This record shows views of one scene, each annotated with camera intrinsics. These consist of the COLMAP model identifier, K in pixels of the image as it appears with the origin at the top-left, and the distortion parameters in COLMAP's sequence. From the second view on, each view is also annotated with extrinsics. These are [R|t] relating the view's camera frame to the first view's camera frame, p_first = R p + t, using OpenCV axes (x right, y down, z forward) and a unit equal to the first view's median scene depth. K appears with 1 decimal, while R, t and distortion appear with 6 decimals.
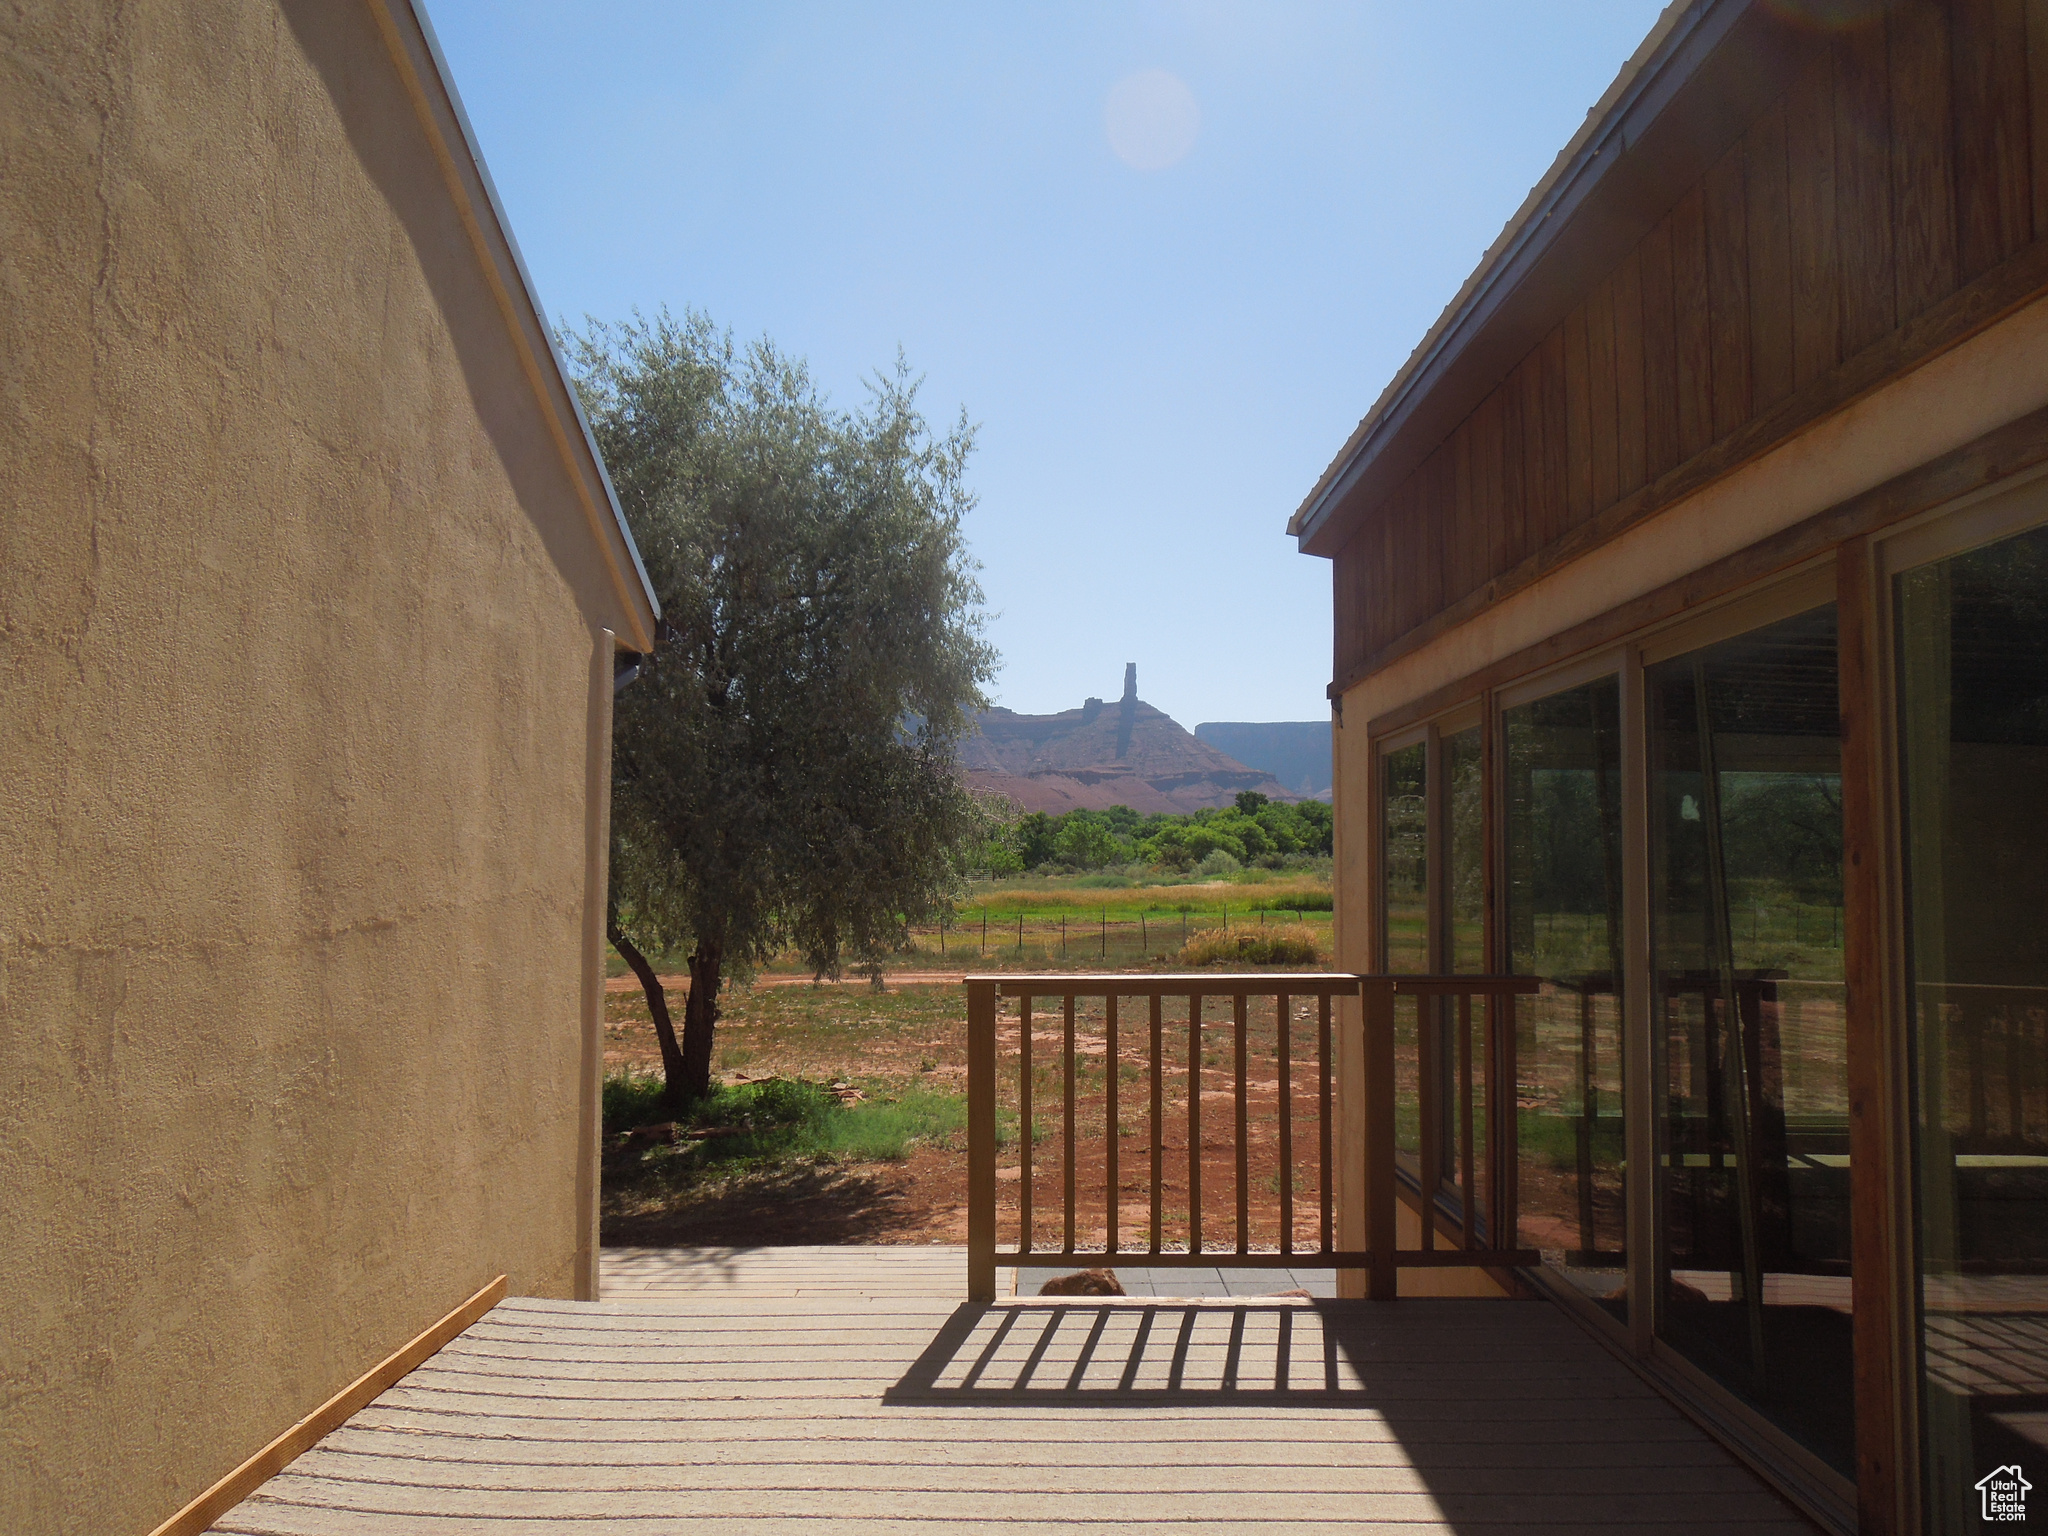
lens RADIAL K [[1547.2, 0, 1024.0], [0, 1547.2, 768.0], [0, 0, 1]] dist [-0.005308, 0.005127]
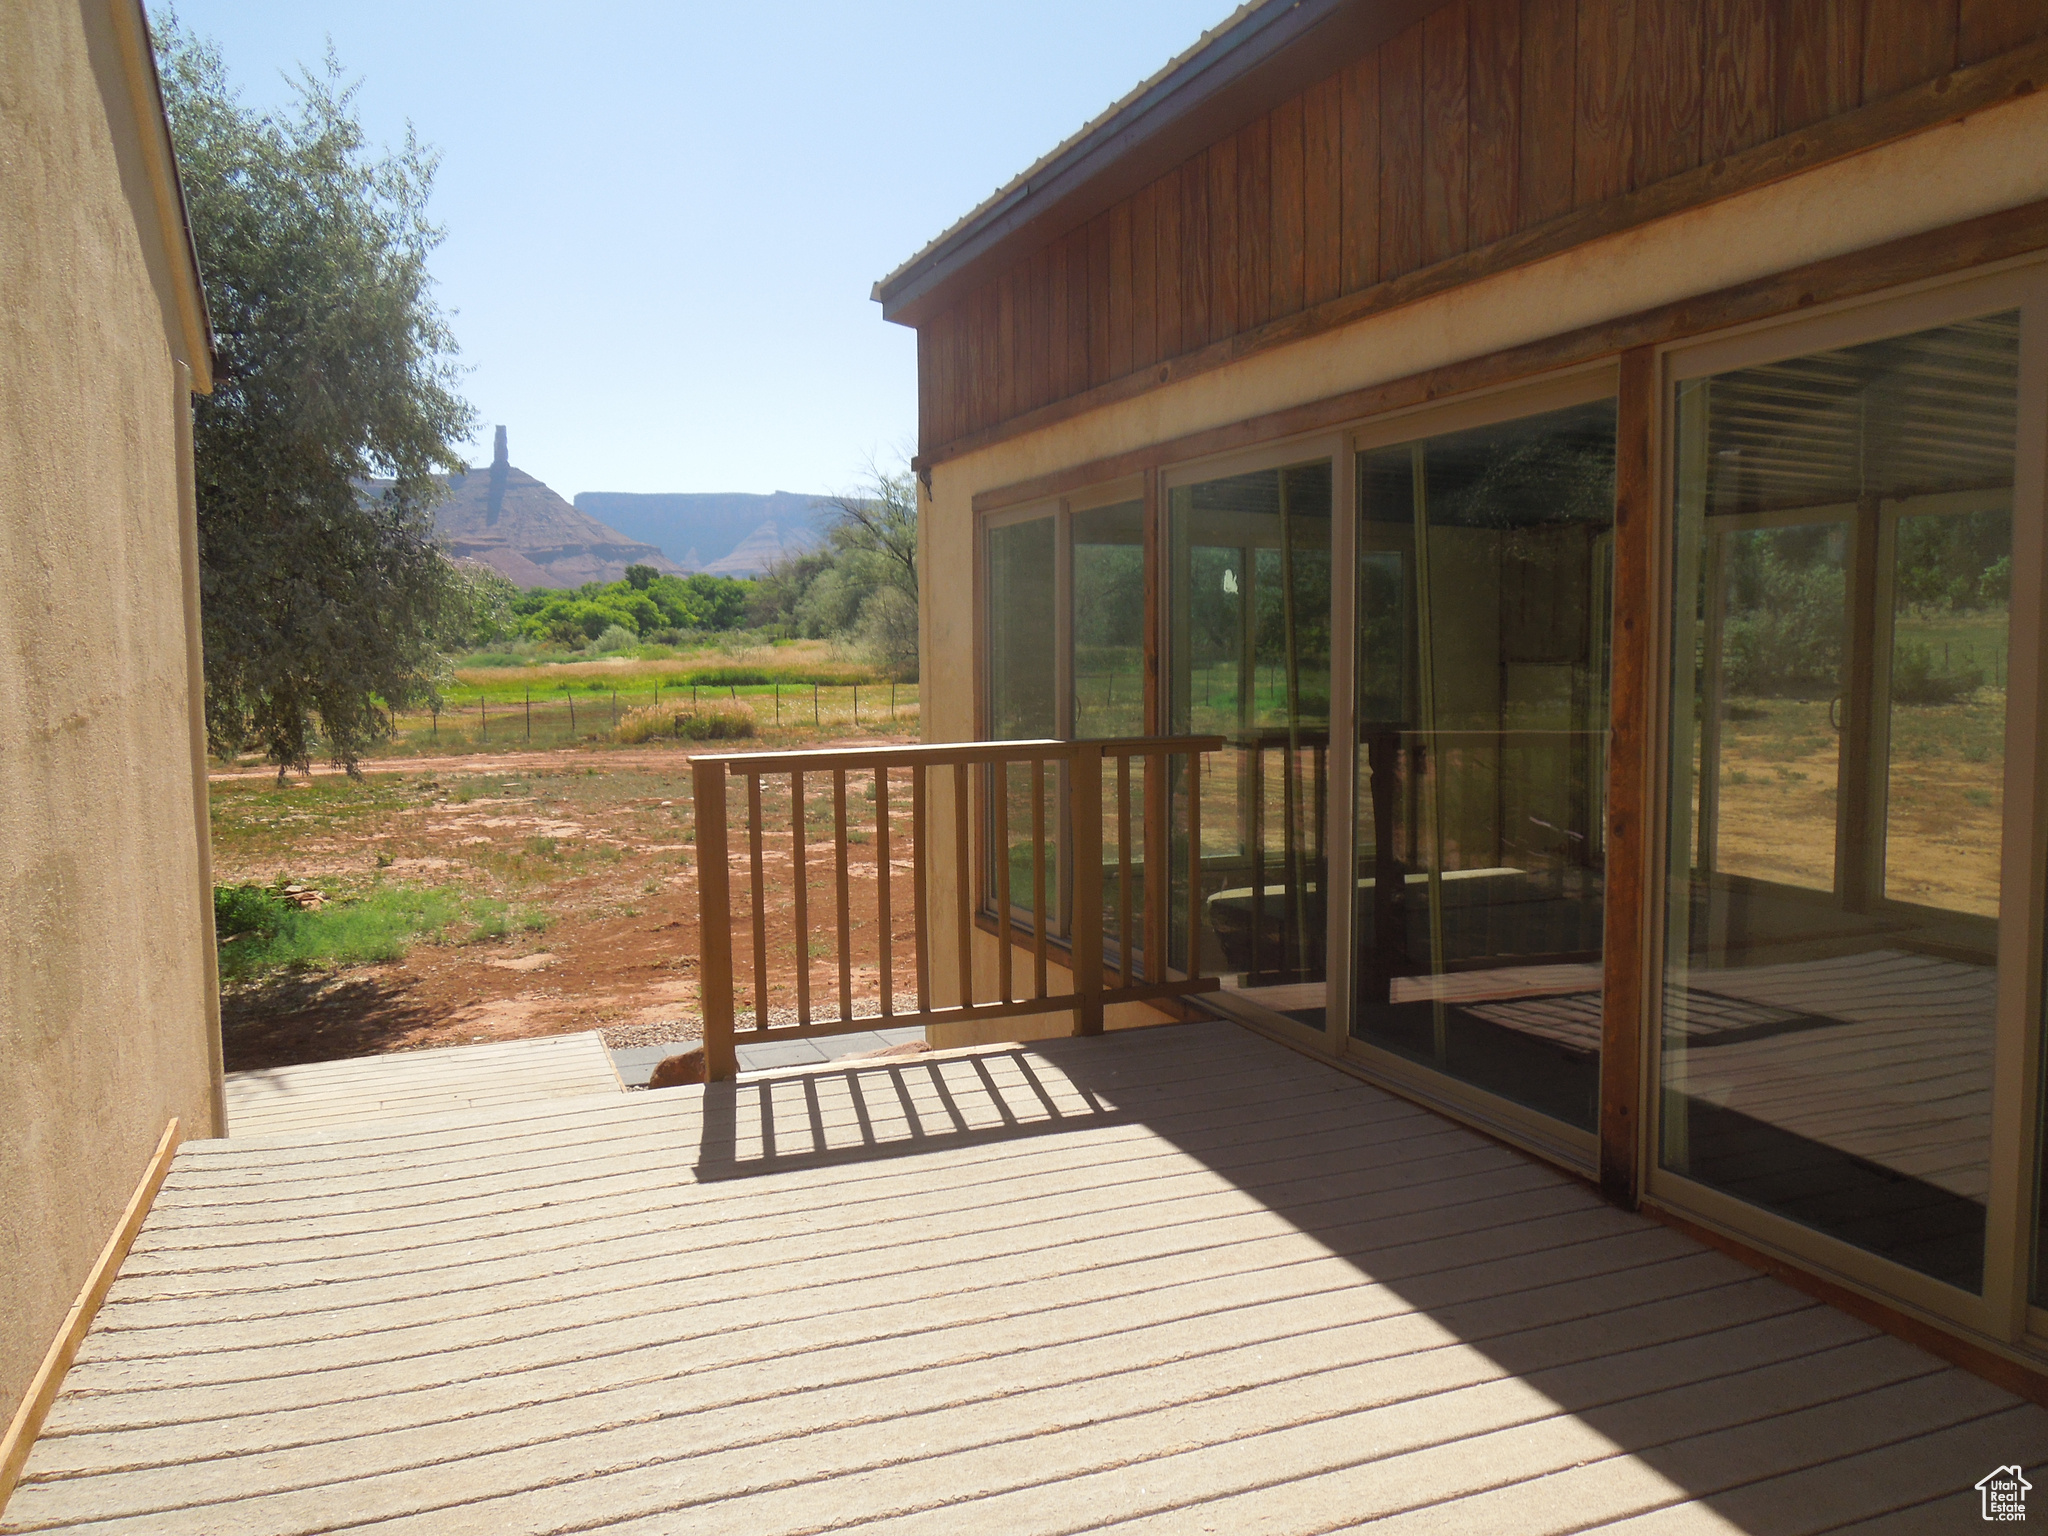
lens RADIAL K [[1547.2, 0, 1024.0], [0, 1547.2, 768.0], [0, 0, 1]] dist [-0.005308, 0.005127]
pose [[0.923112, -0.043961, 0.382010, -0.215297], [-0.011771, 0.989747, 0.142343, 0.002757], [-0.384351, -0.135895, 0.913130, 0.046008]]
